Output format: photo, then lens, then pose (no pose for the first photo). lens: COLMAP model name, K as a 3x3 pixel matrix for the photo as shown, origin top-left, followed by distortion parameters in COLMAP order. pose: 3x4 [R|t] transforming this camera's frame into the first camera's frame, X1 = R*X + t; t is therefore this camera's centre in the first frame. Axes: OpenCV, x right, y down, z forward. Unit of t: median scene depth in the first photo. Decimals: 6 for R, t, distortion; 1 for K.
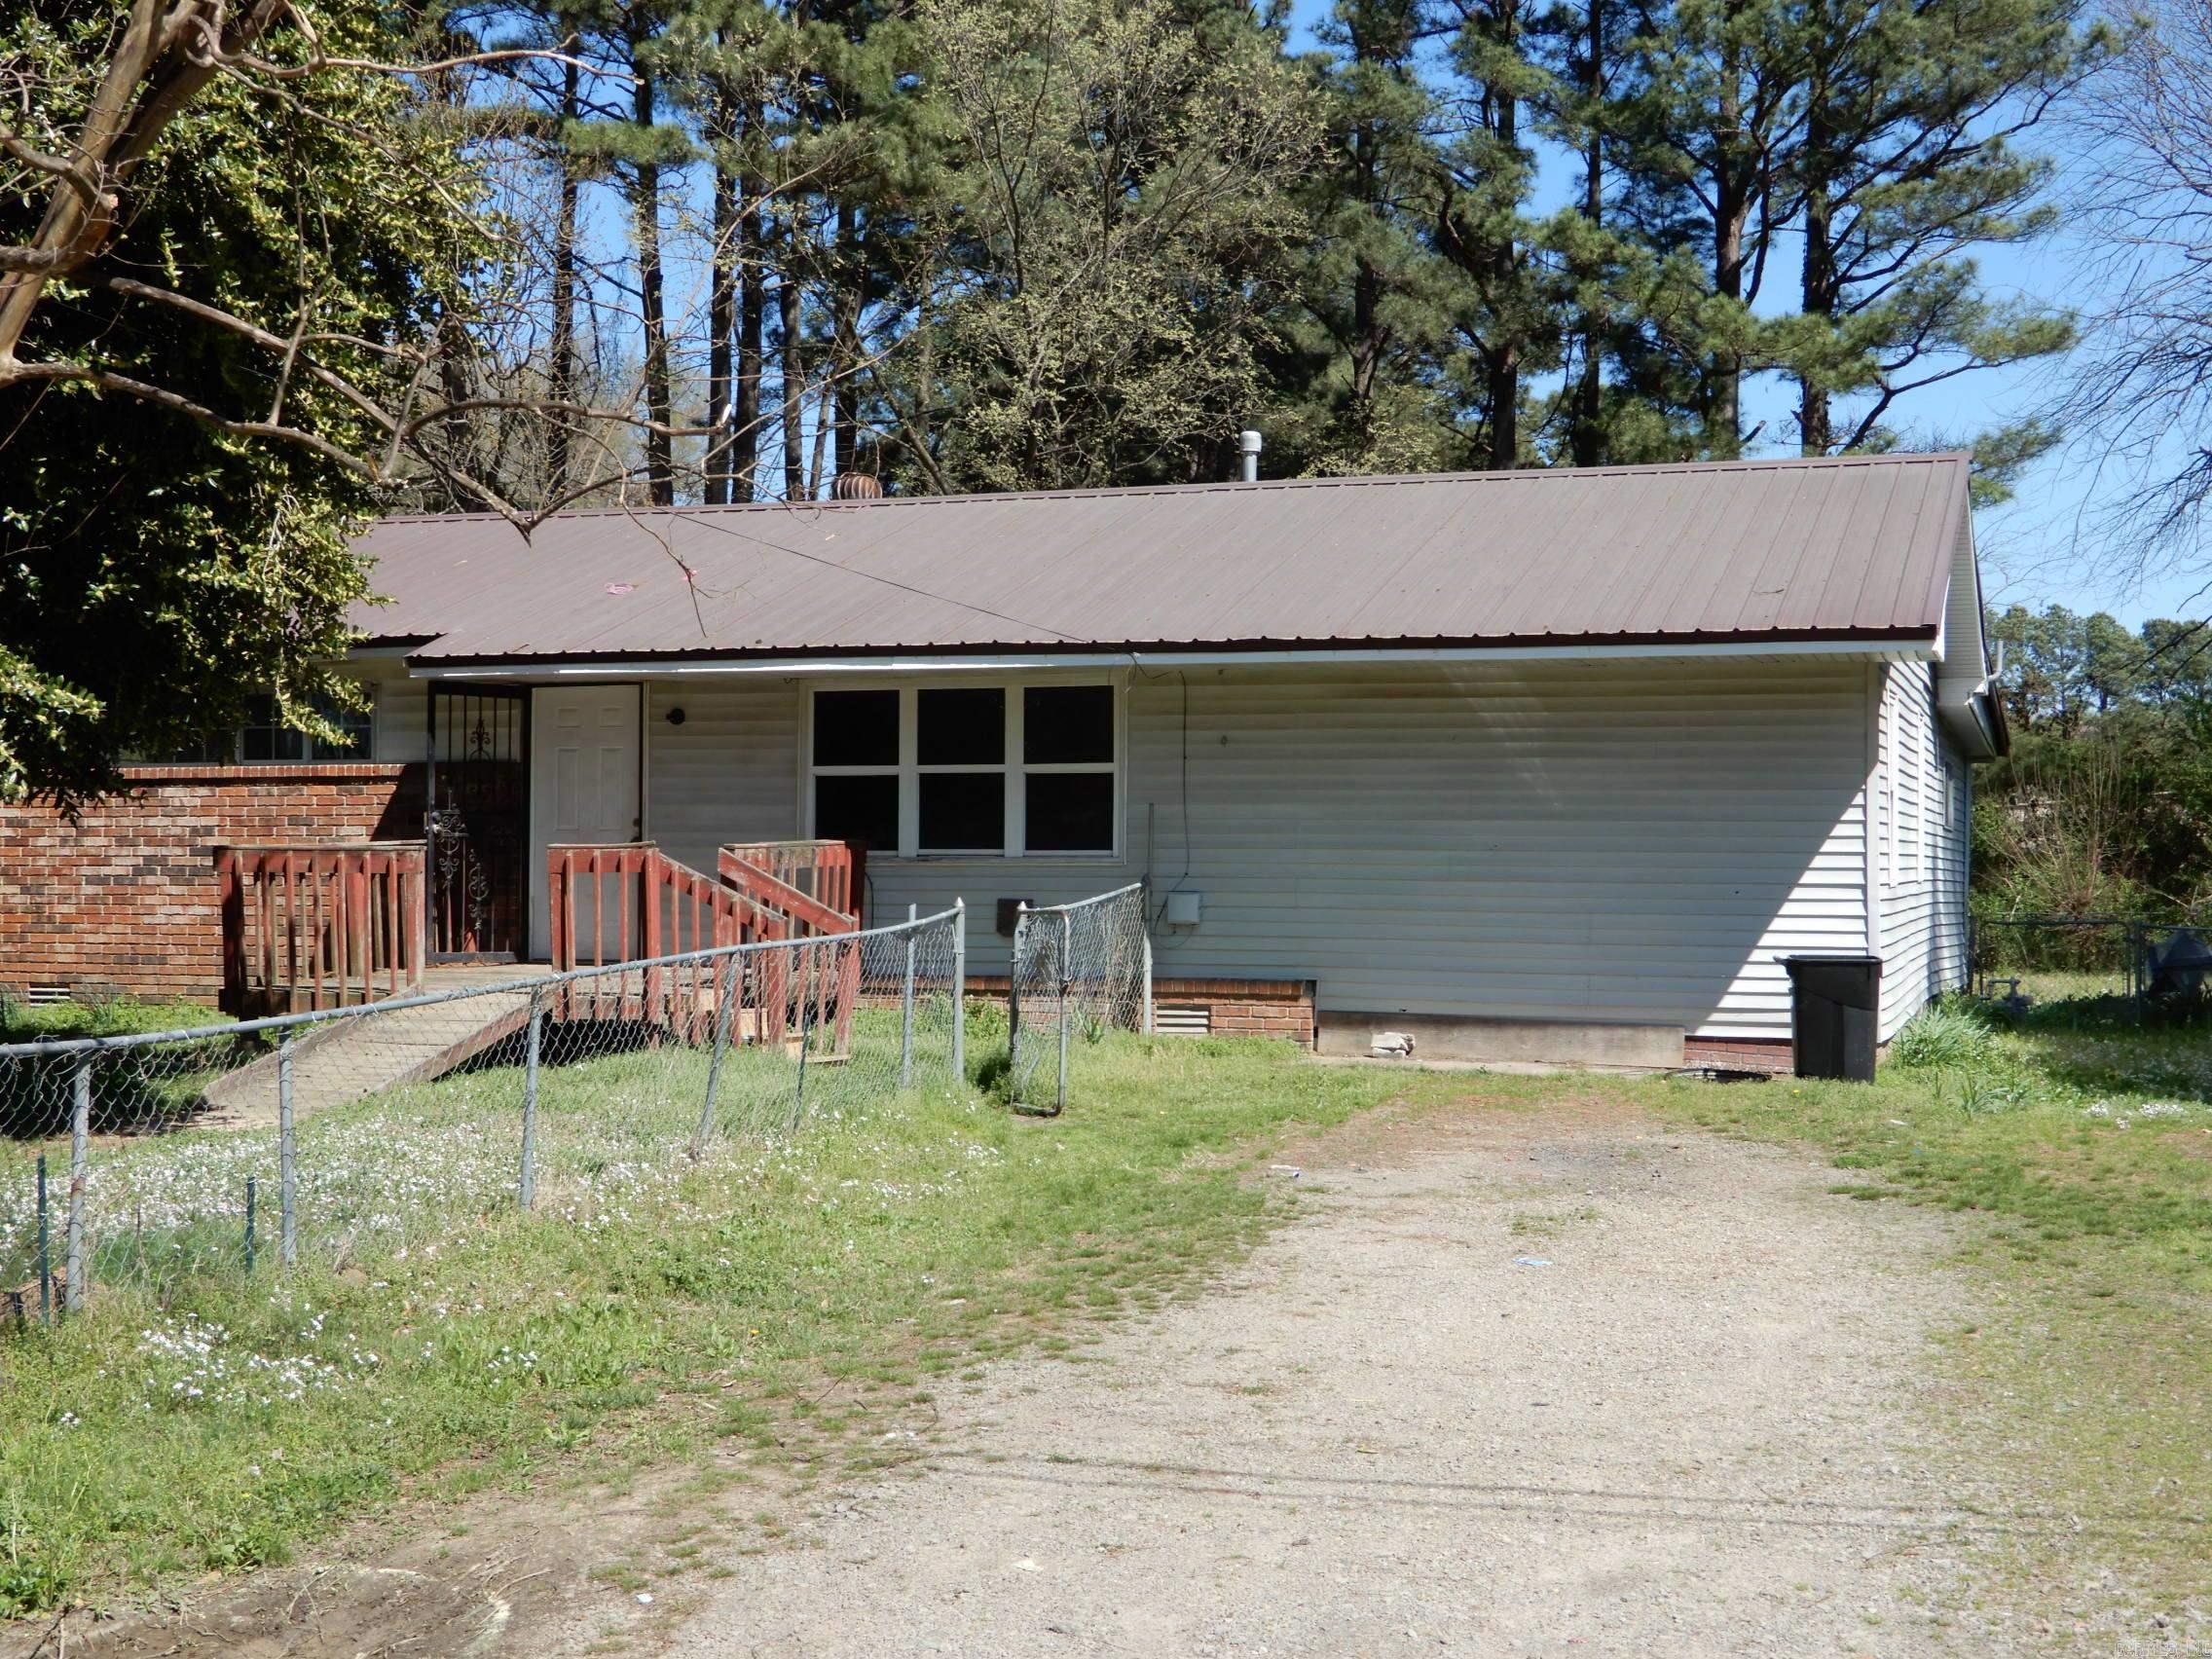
lens RADIAL K [[2878.3, 0, 1105.7], [0, 2878.3, 829.7], [0, 0, 1]] dist [0.005960, 0.000000]
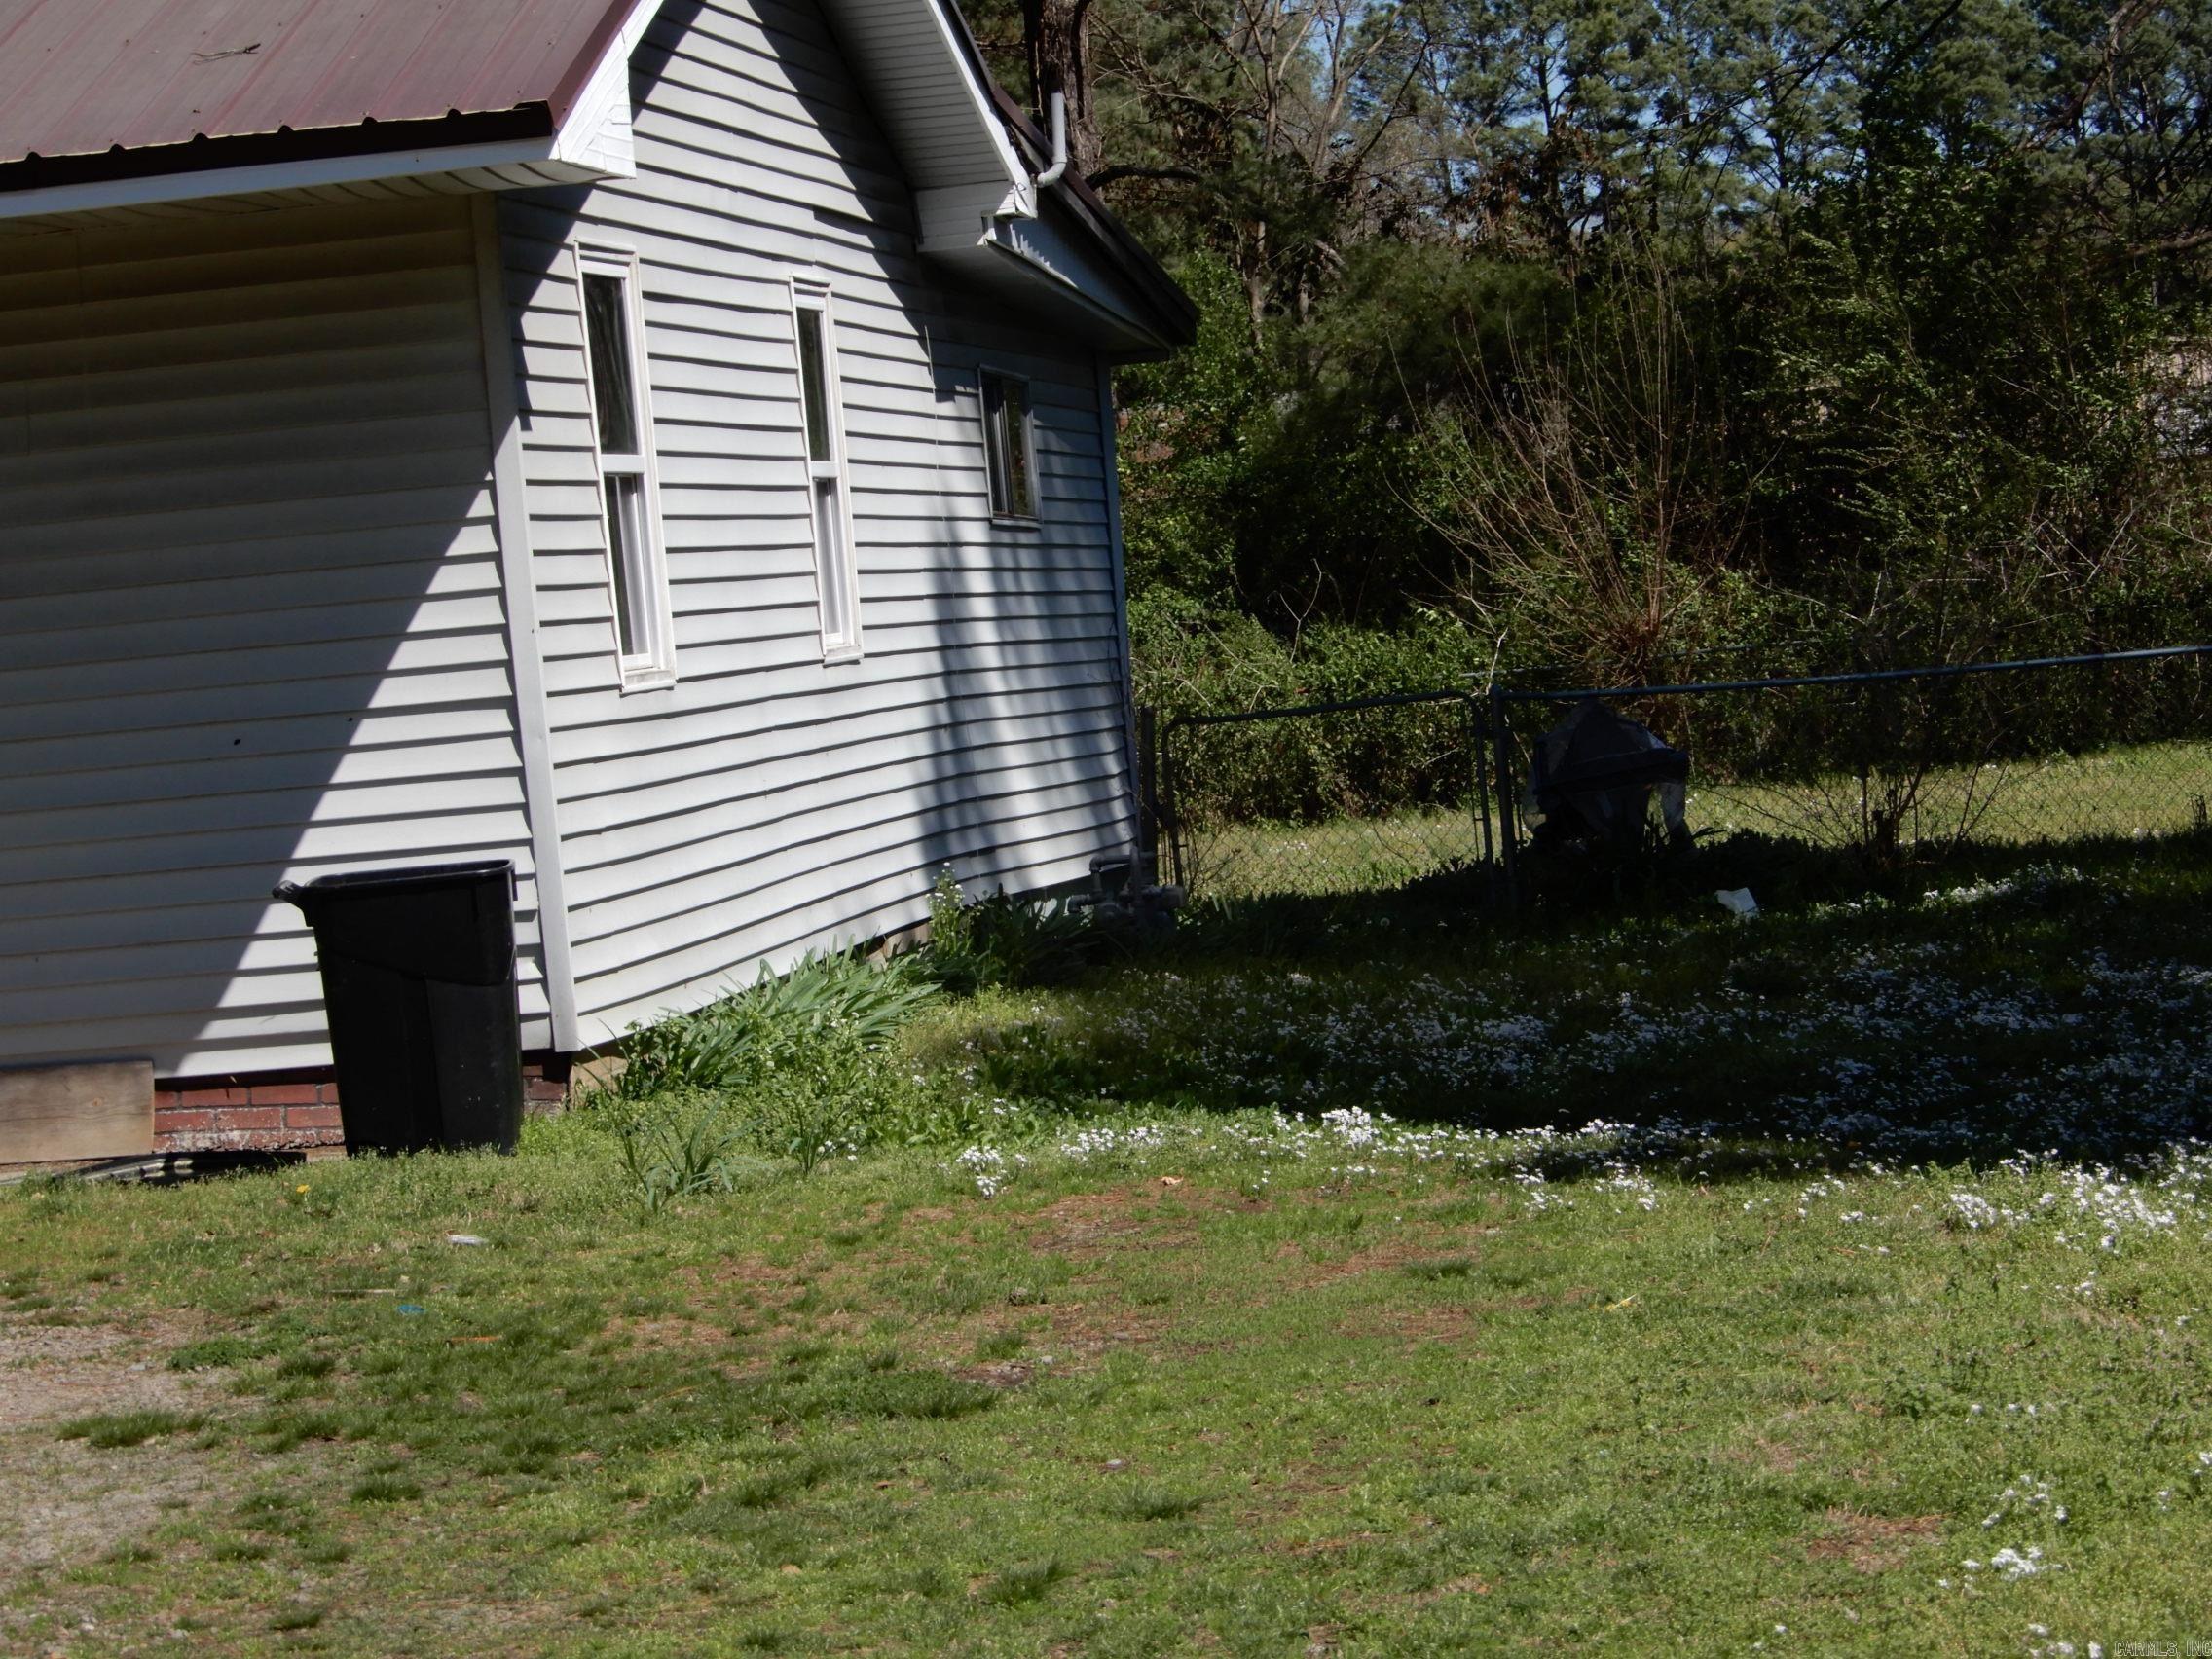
lens RADIAL K [[6794.9, 0, 1106.1], [0, 6794.9, 829.9], [0, 0, 1]] dist [-0.095574, 0.000000]
pose [[0.974954, -0.099216, 0.199052, 0.142827], [0.091890, 0.994718, 0.045735, 0.000061], [-0.202539, -0.026298, 0.978921, -0.036201]]
